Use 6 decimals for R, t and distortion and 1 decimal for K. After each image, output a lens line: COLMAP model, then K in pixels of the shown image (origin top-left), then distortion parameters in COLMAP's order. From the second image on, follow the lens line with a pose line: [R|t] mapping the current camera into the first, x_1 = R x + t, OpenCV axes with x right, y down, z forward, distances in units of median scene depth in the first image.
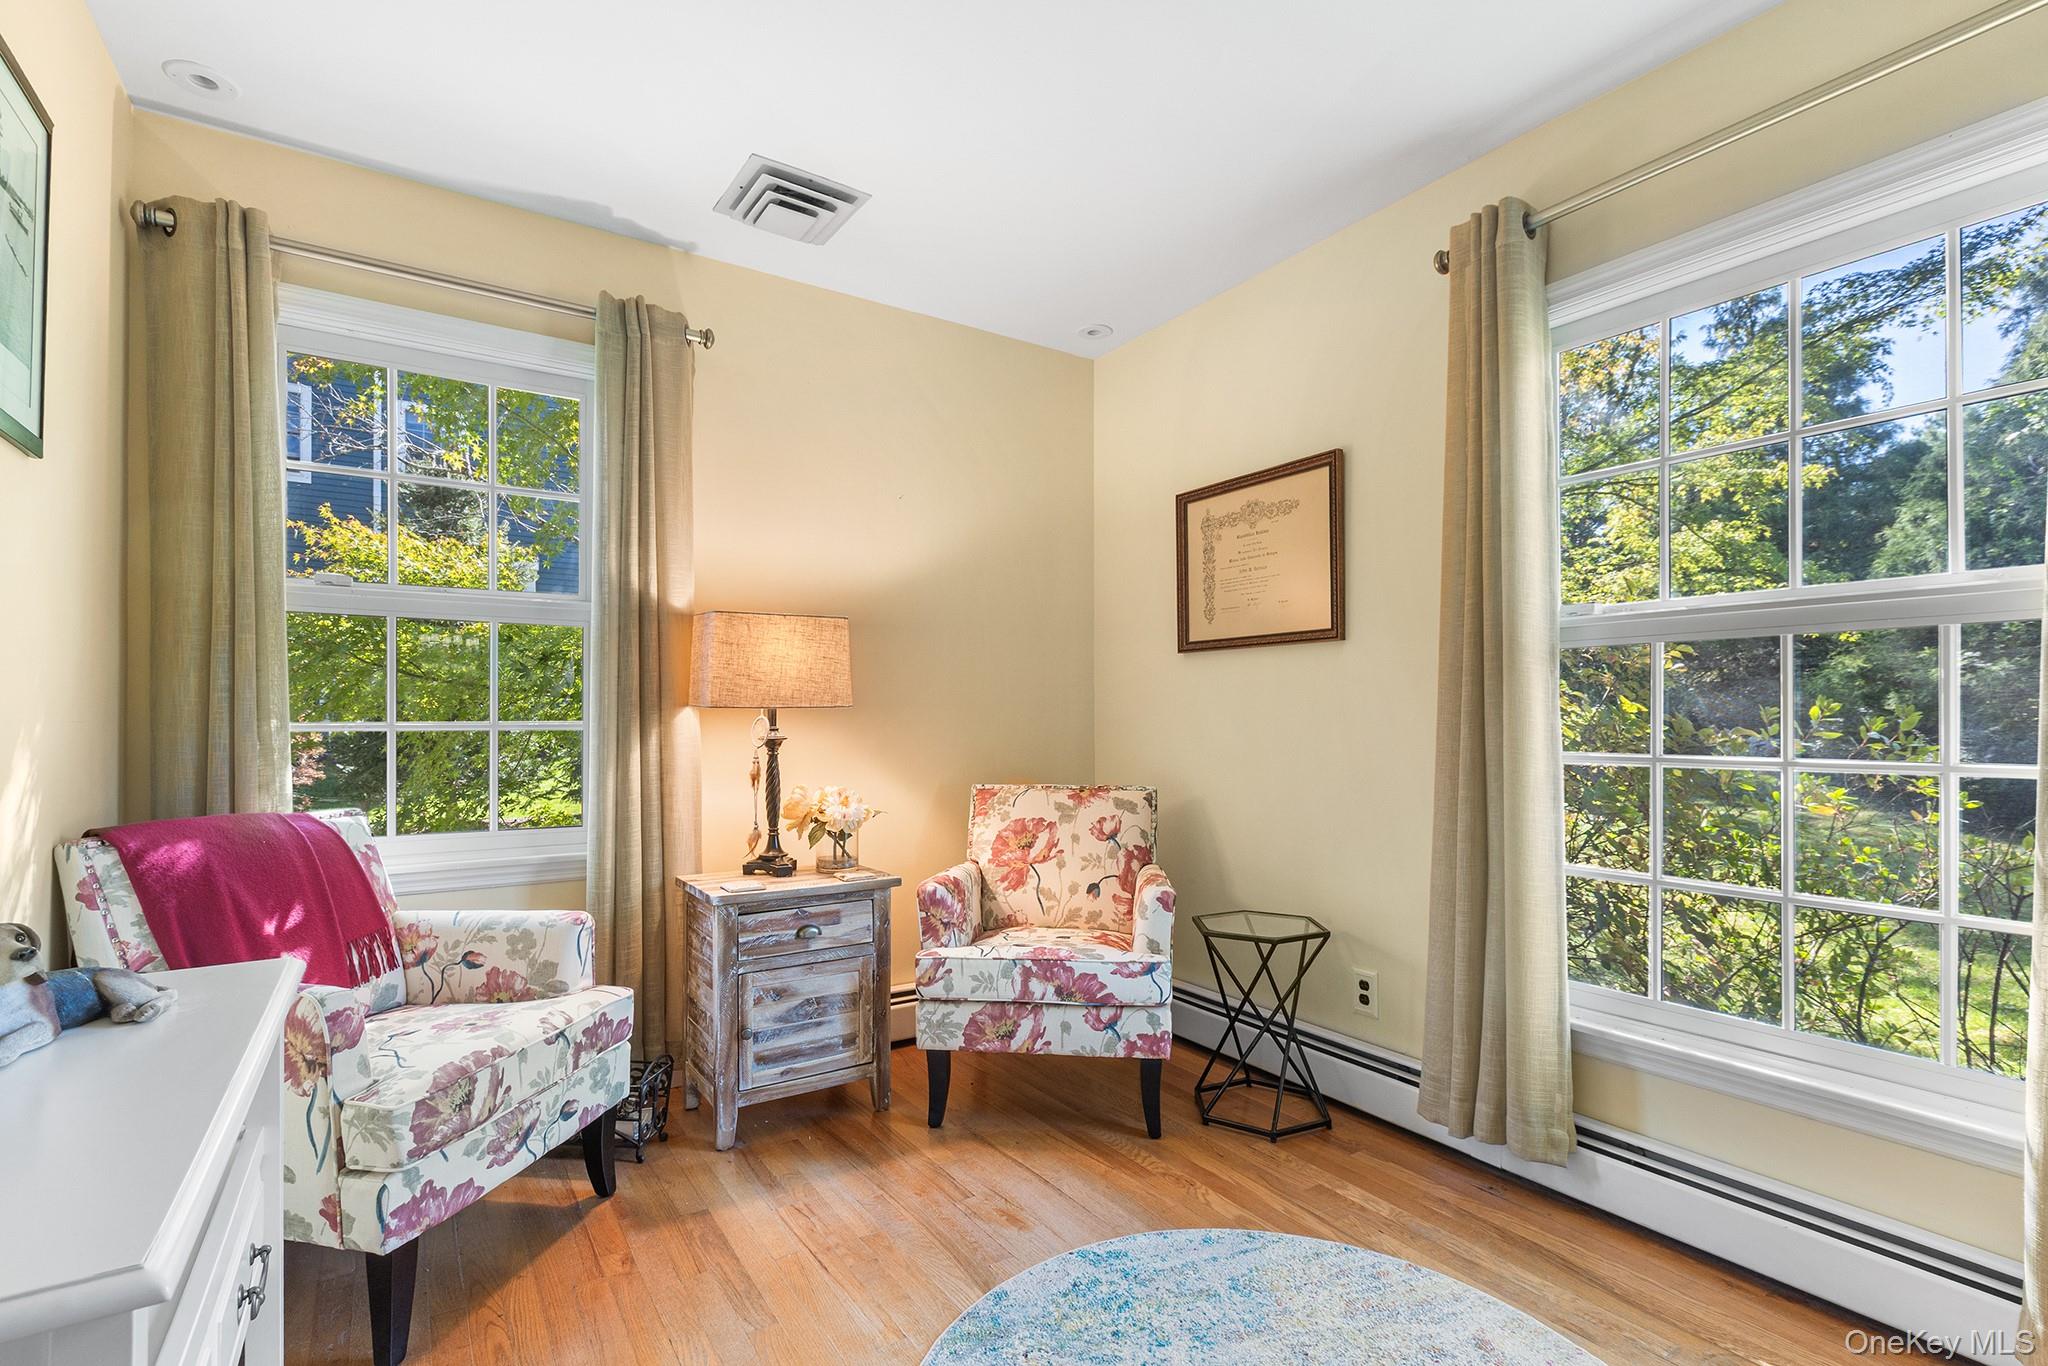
lens RADIAL K [[940.5, 0, 1023.2], [0, 940.5, 677.3], [0, 0, 1]] dist [-0.000327, 0.000432]
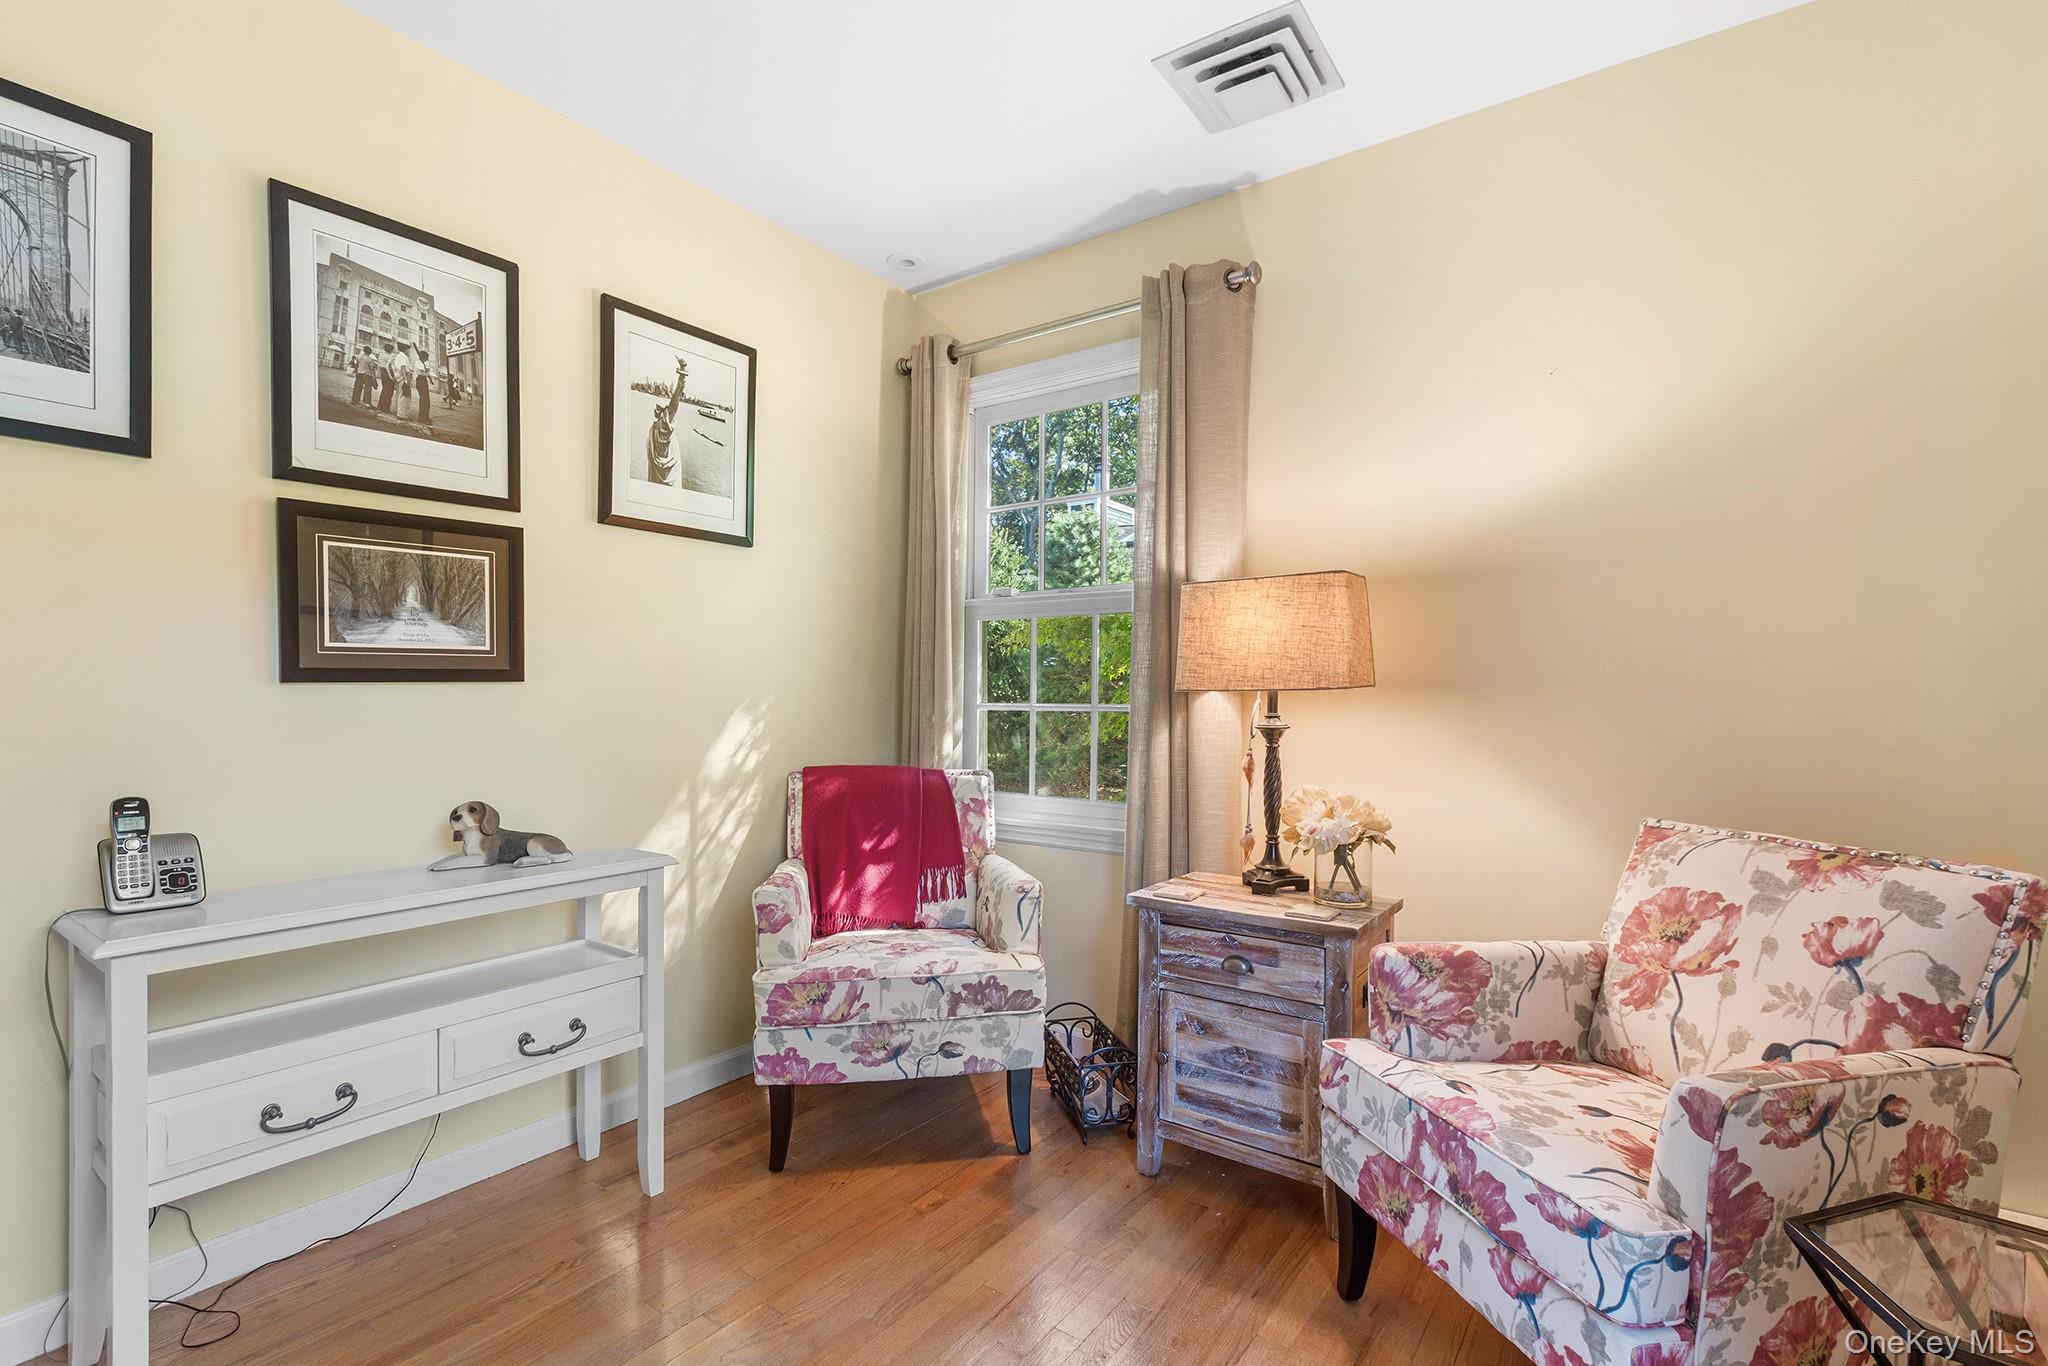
lens RADIAL K [[940.5, 0, 1023.2], [0, 940.5, 677.3], [0, 0, 1]] dist [-0.000327, 0.000432]
pose [[0.353621, -0.015811, -0.935255, 0.455279], [0.034489, 0.999398, -0.003855, 0.017221], [0.934753, -0.030893, 0.353953, 0.526065]]
